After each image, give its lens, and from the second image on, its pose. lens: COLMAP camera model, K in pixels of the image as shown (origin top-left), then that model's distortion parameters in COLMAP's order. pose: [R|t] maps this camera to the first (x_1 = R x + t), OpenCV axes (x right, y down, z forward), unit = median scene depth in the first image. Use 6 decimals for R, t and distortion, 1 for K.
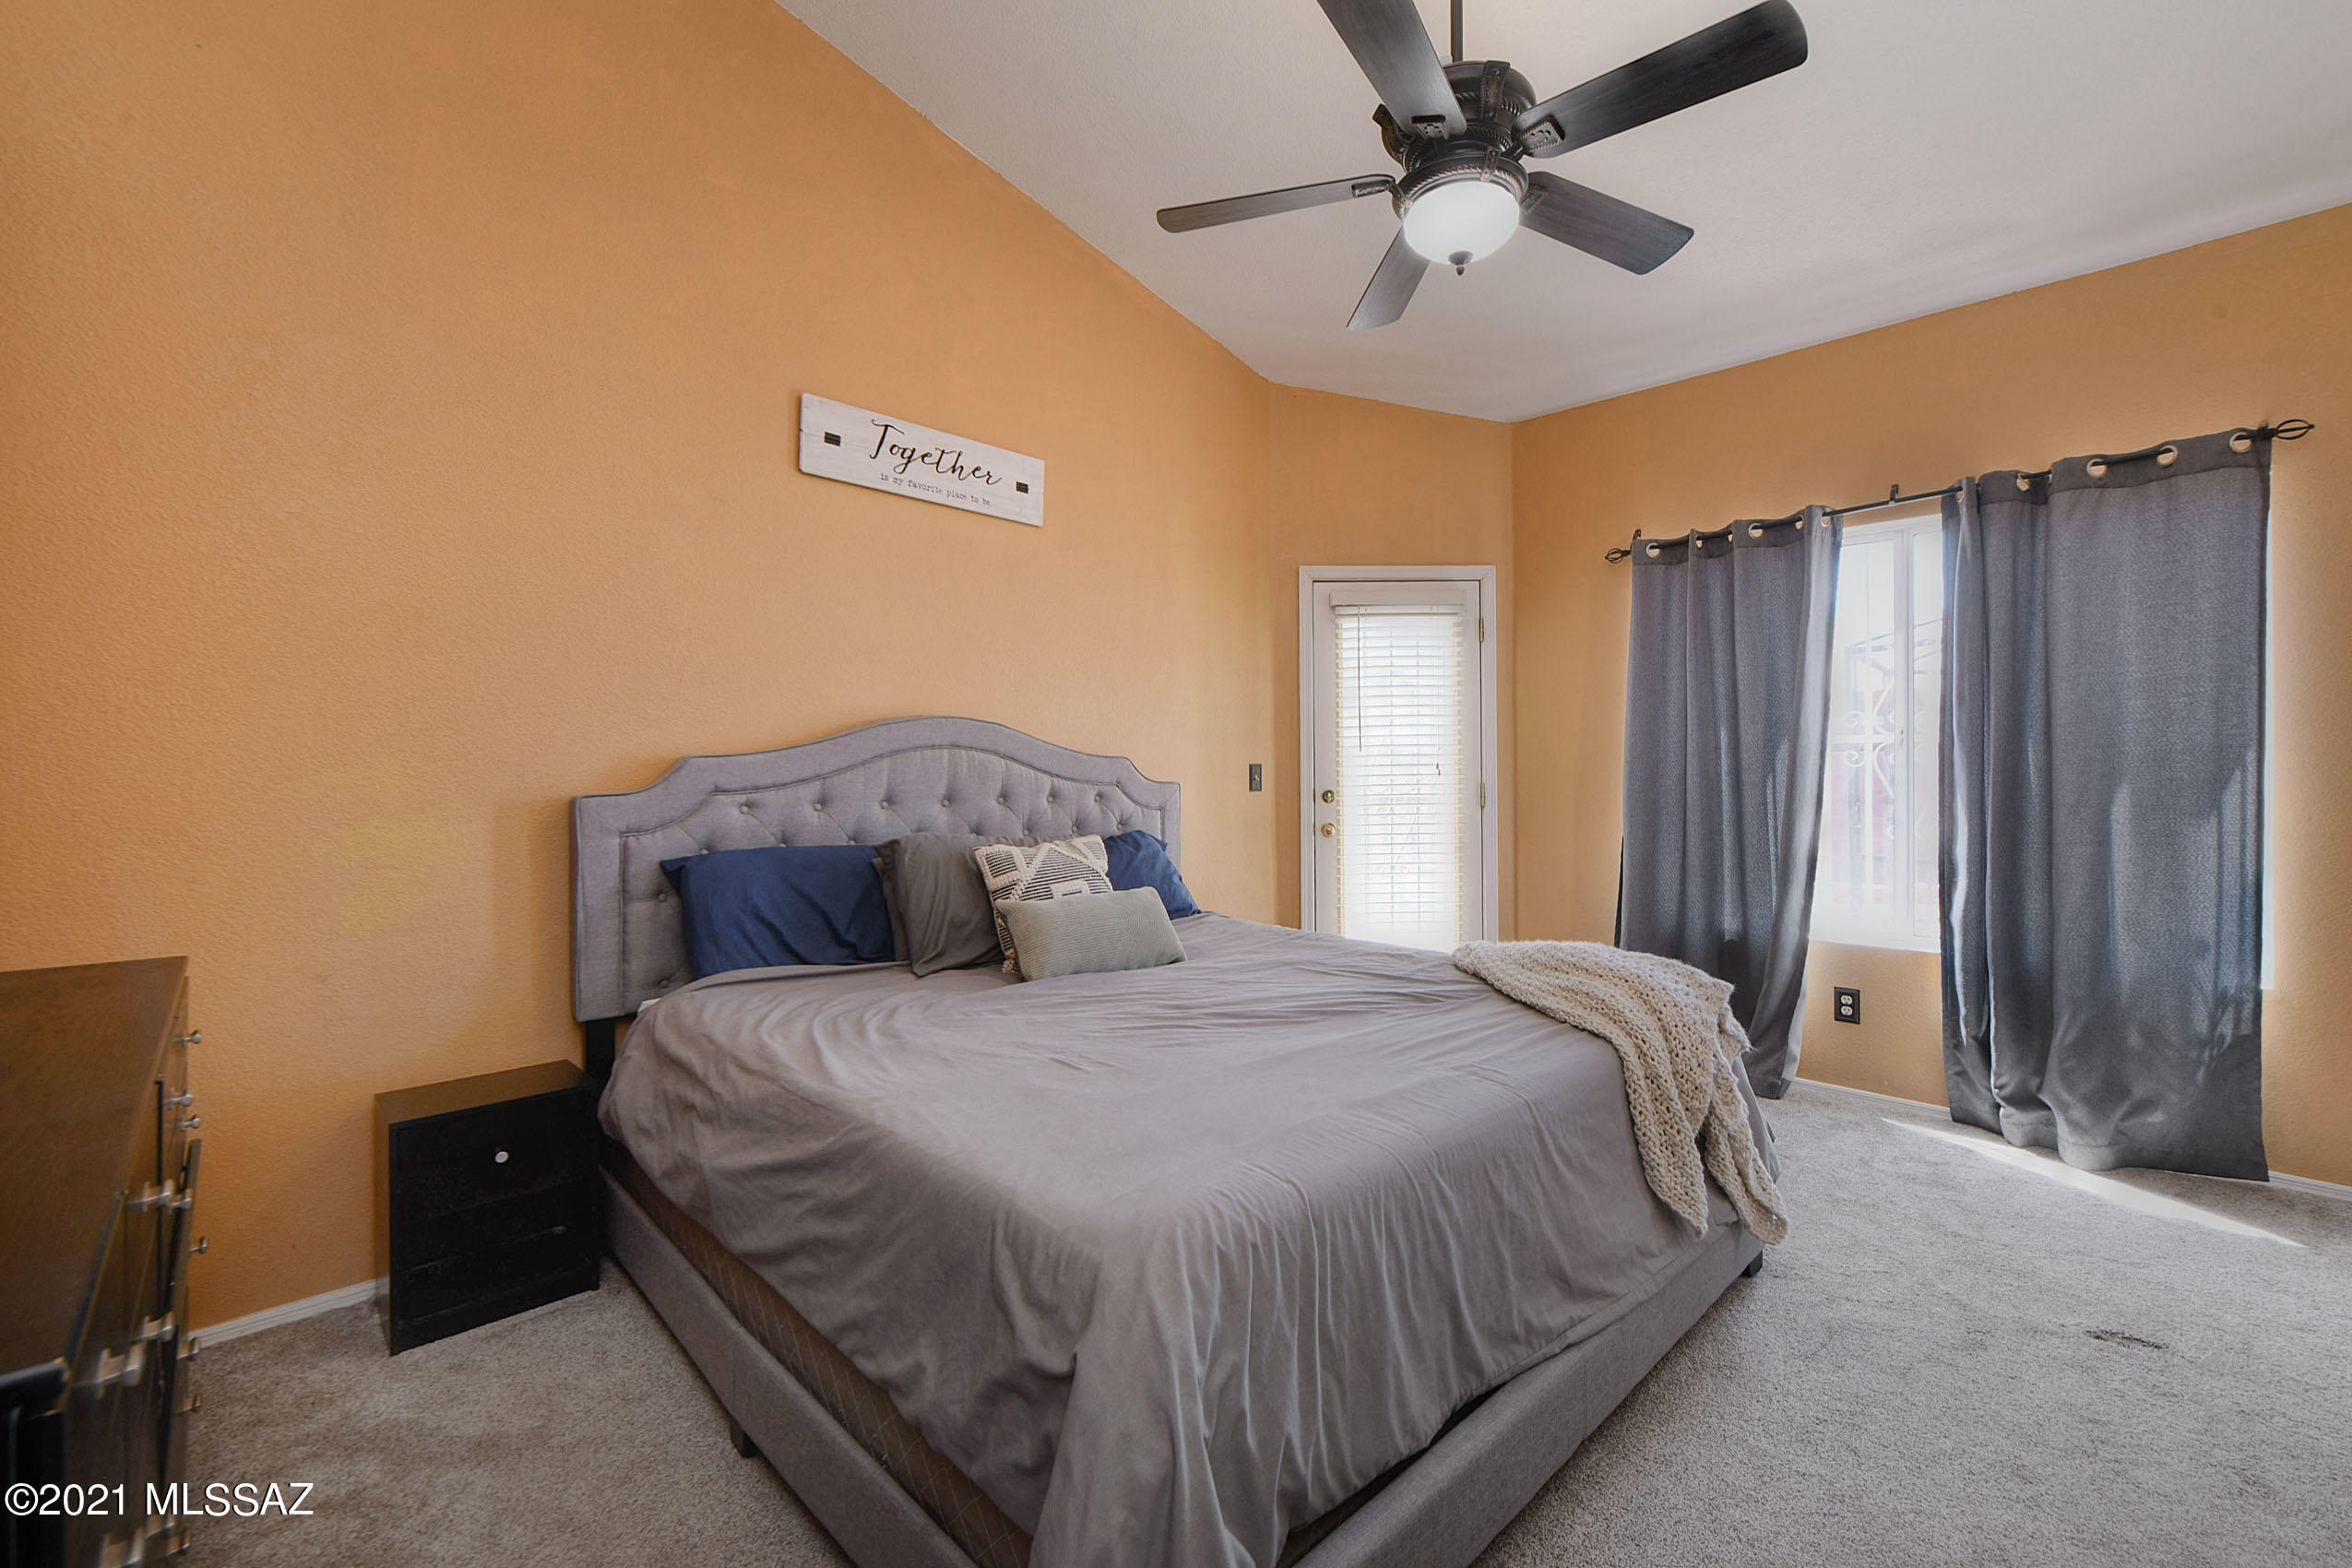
lens RADIAL K [[965.6, 0, 1223.1], [0, 965.6, 766.2], [0, 0, 1]] dist [-0.007440, -0.000326]
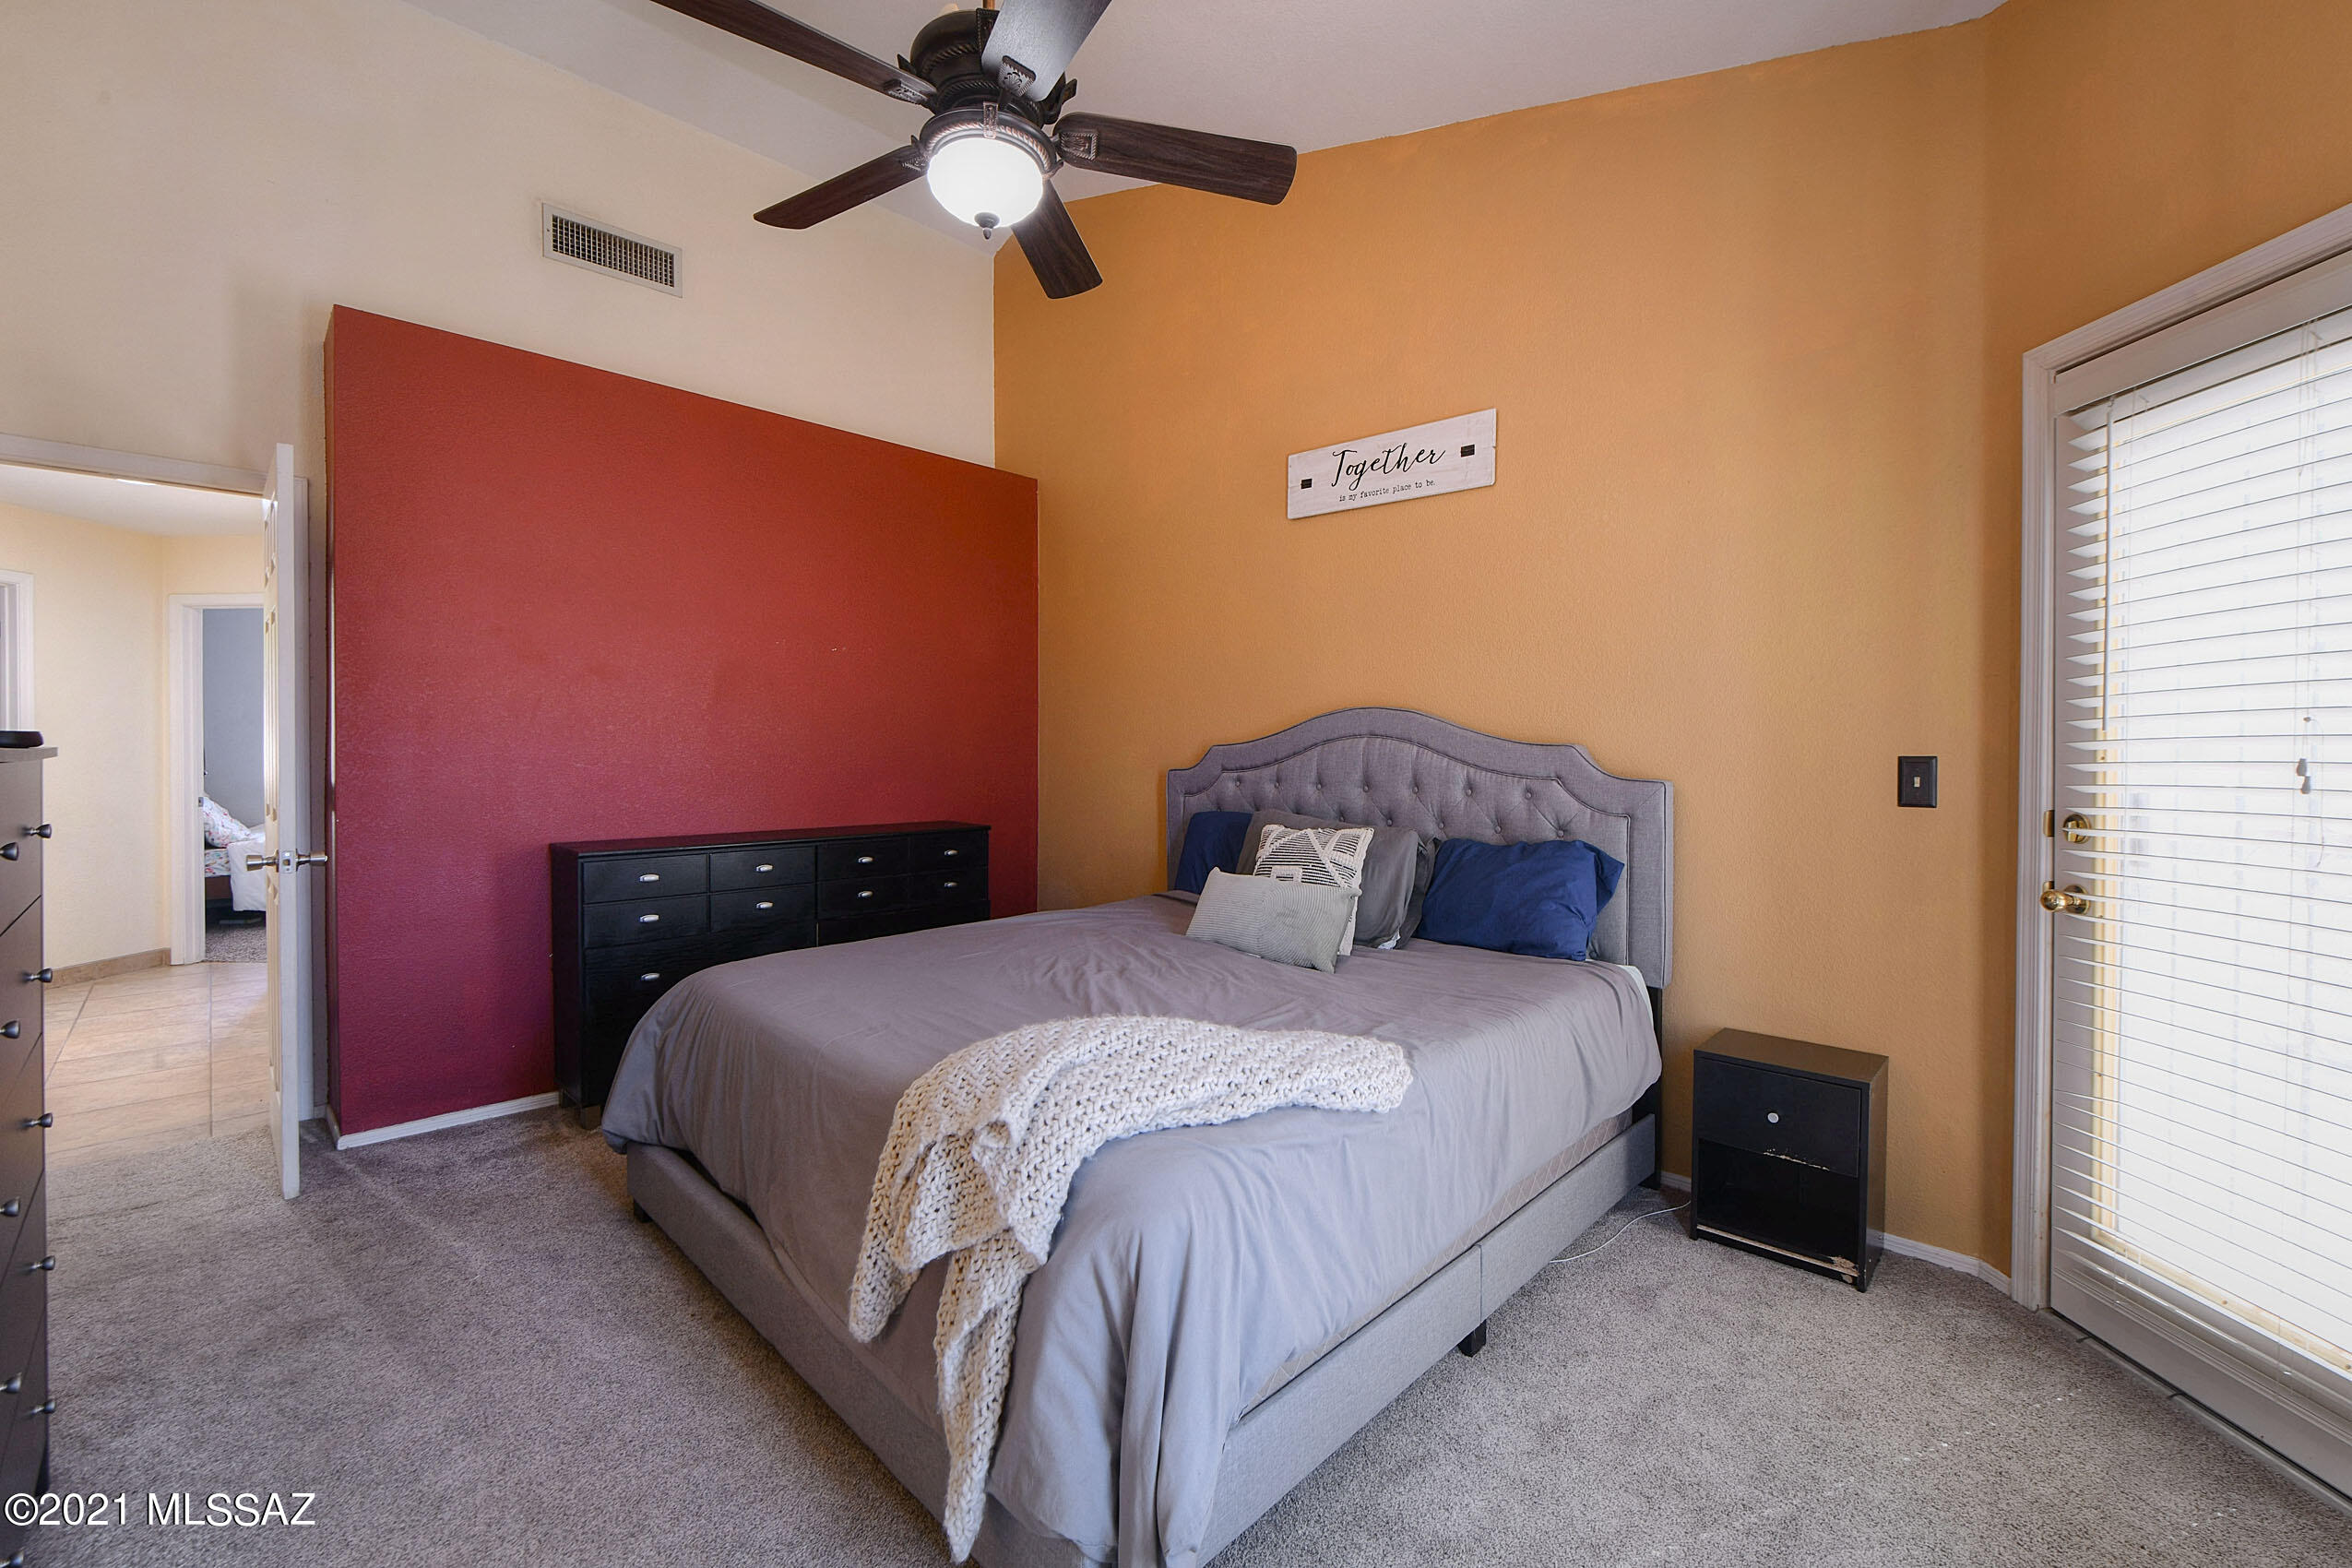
lens RADIAL K [[993.8, 0, 1167.5], [0, 993.8, 764.5], [0, 0, 1]] dist [-0.001259, -0.000046]
pose [[0.003594, 0.019839, -0.999797, 0.774997], [-0.005742, 0.999787, 0.019818, -0.008099], [0.999977, 0.005670, 0.003708, 0.745320]]
